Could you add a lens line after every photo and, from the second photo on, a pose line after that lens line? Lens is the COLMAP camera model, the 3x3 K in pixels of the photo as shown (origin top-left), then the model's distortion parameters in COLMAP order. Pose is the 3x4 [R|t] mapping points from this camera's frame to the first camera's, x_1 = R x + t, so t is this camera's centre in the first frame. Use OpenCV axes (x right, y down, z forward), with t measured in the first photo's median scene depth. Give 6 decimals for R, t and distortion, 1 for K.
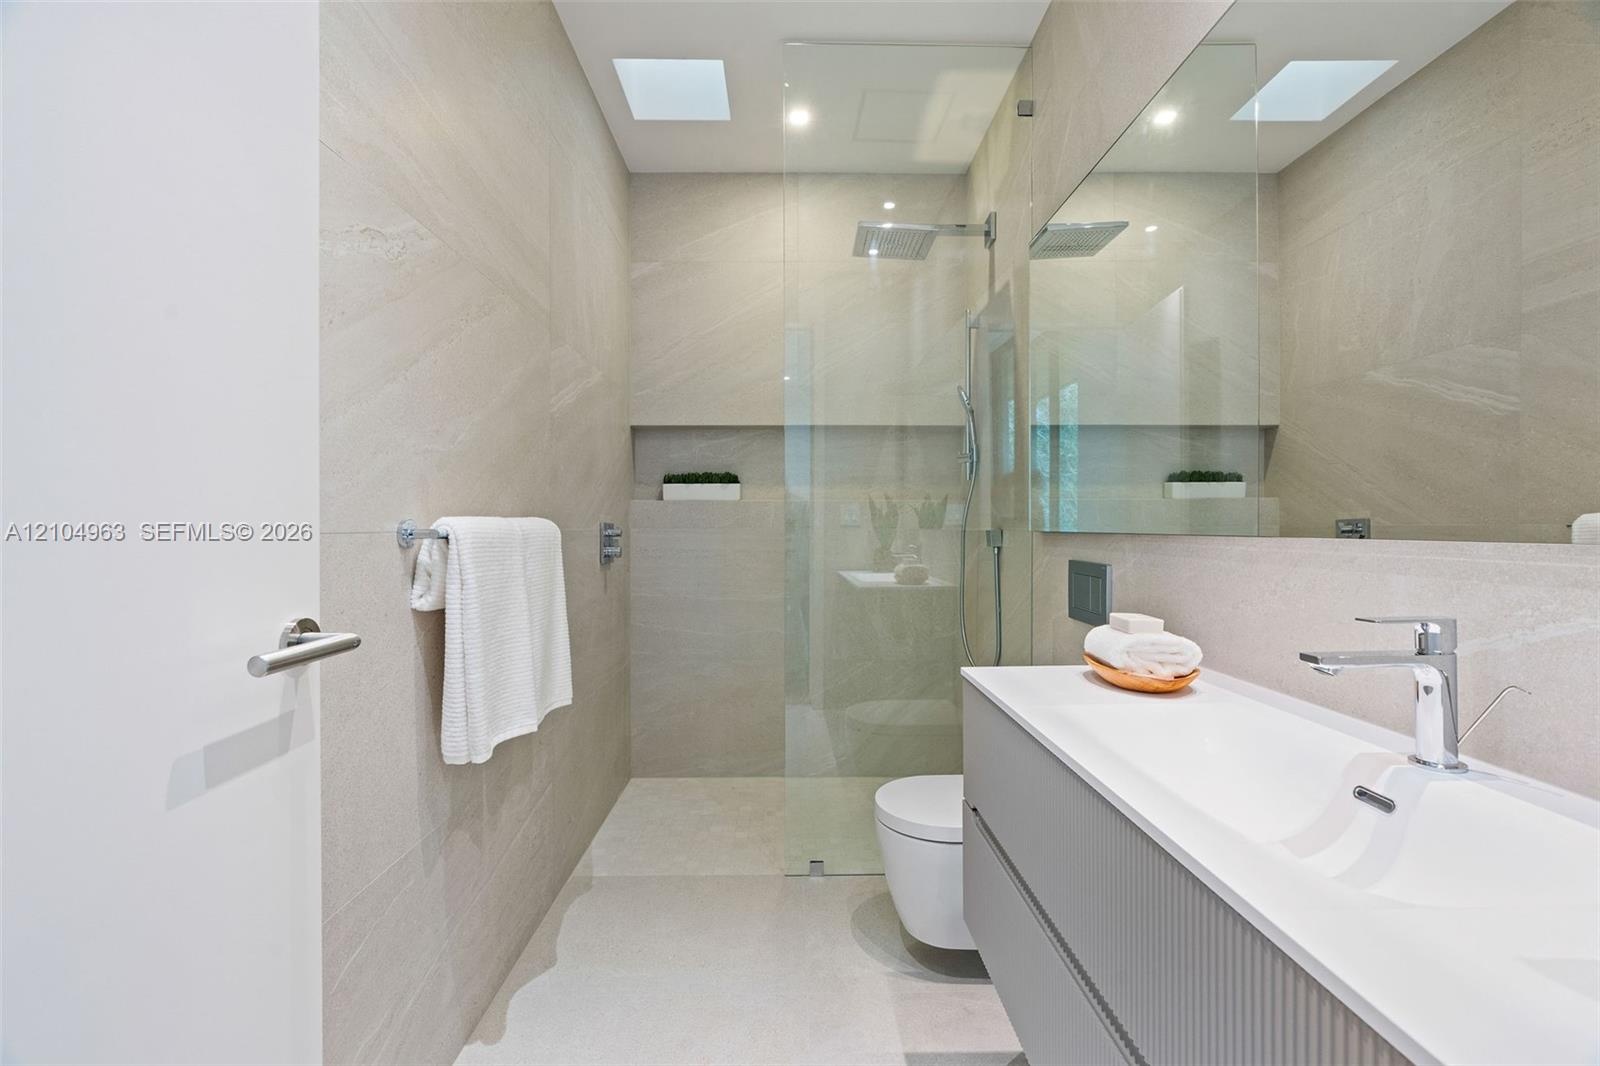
lens RADIAL K [[725.6, 0, 803.6], [0, 725.6, 532.2], [0, 0, 1]] dist [-0.012029, 0.004047]
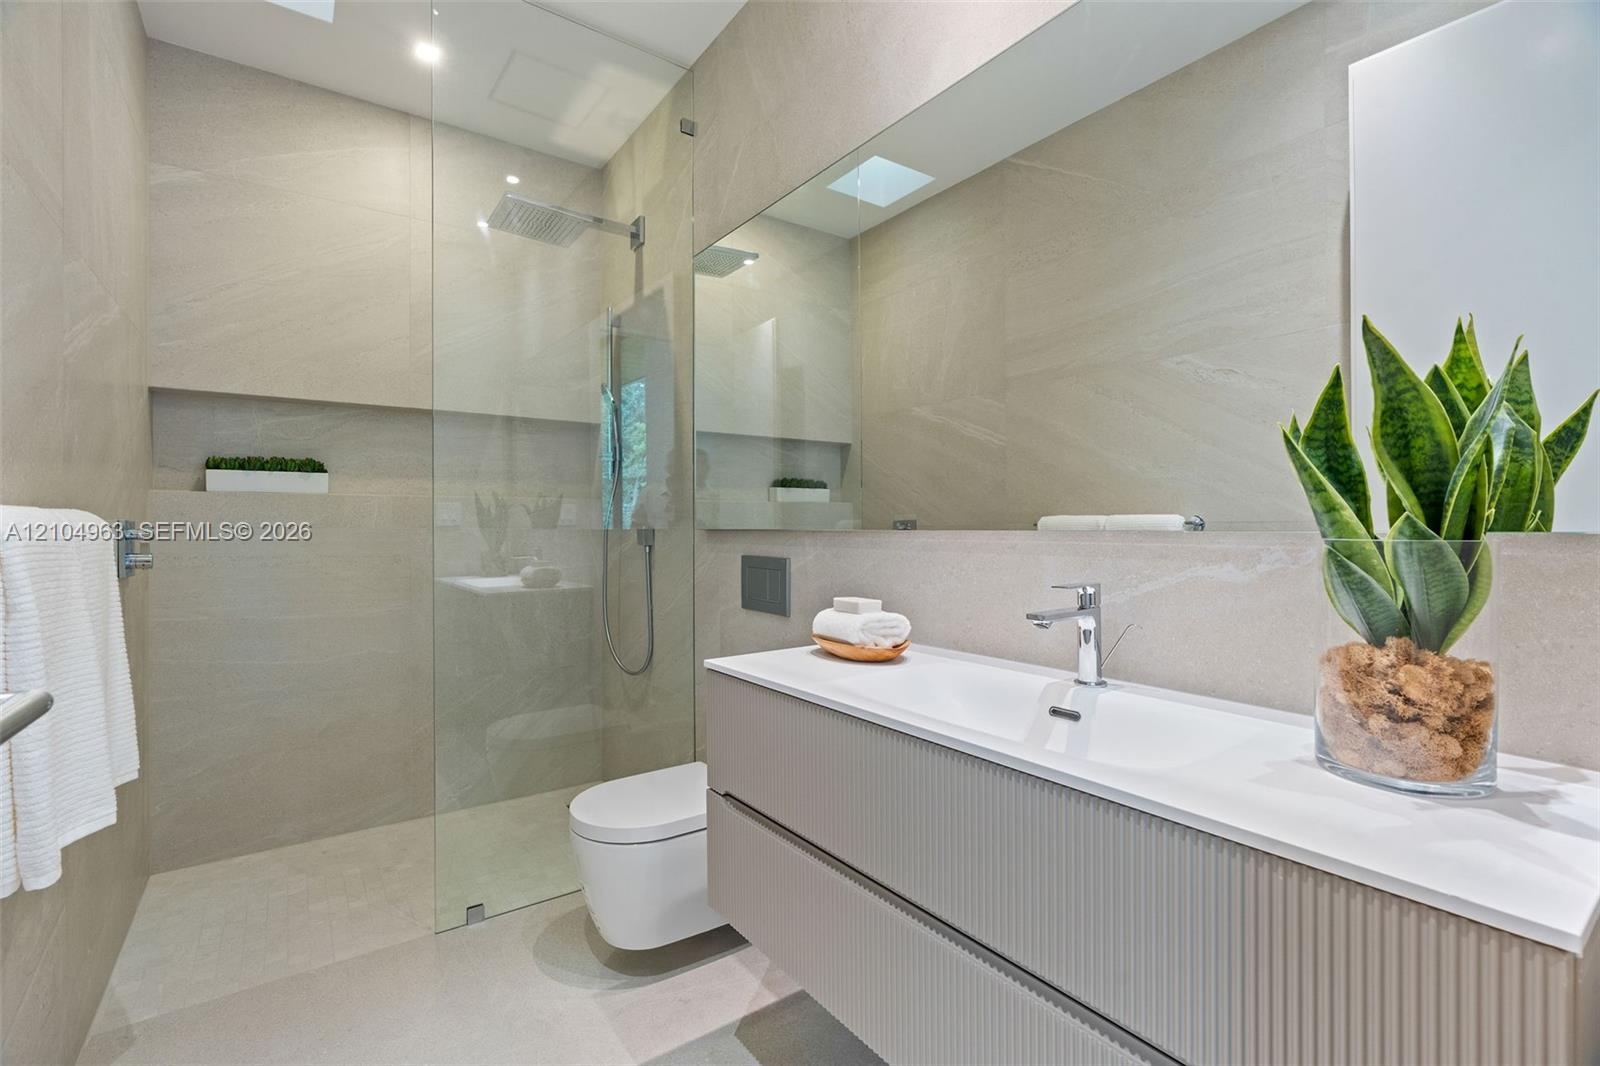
lens RADIAL K [[725.6, 0, 809.7], [0, 725.6, 527.4], [0, 0, 1]] dist [-0.012029, 0.004047]
pose [[0.814401, -0.001536, 0.580300, -0.139573], [0.006855, 0.999952, -0.006974, 0.003624], [-0.580262, 0.009658, 0.814373, 0.040694]]
